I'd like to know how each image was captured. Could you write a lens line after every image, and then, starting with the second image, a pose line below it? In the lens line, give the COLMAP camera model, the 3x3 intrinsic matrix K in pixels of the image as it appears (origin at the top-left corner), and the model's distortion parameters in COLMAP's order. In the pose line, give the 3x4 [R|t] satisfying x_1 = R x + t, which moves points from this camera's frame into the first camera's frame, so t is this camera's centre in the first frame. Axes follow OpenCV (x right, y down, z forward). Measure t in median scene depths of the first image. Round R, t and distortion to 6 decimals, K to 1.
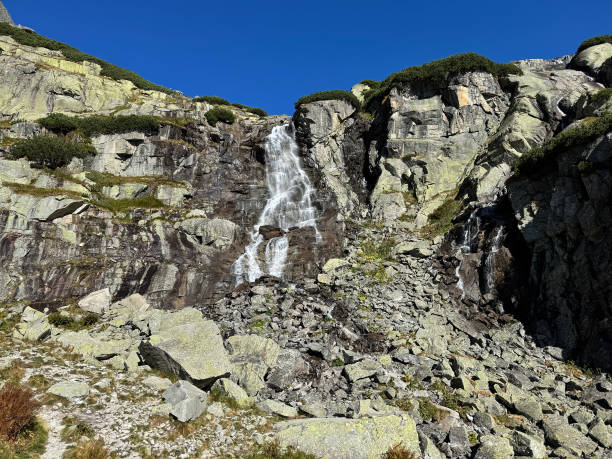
lens RADIAL K [[426.7, 0, 303.7], [0, 426.7, 234.9], [0, 0, 1]] dist [0.063629, -0.070201]
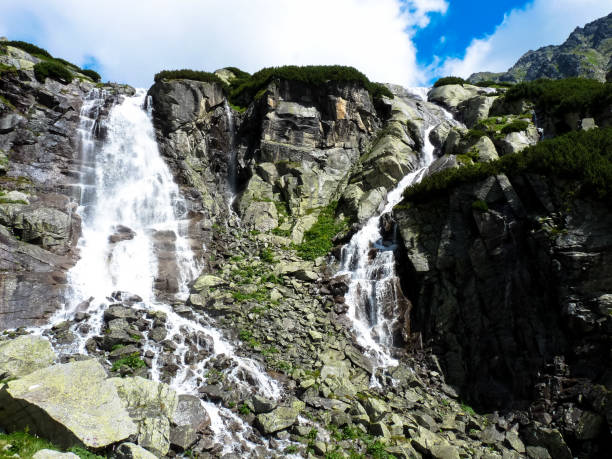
lens RADIAL K [[492.2, 0, 302.6], [0, 492.2, 226.1], [0, 0, 1]] dist [0.001457, -0.050258]
pose [[0.921879, 0.107438, 0.372285, -0.092206], [-0.096178, 0.994170, -0.048744, -0.006658], [-0.375351, 0.009131, 0.926838, 0.042578]]
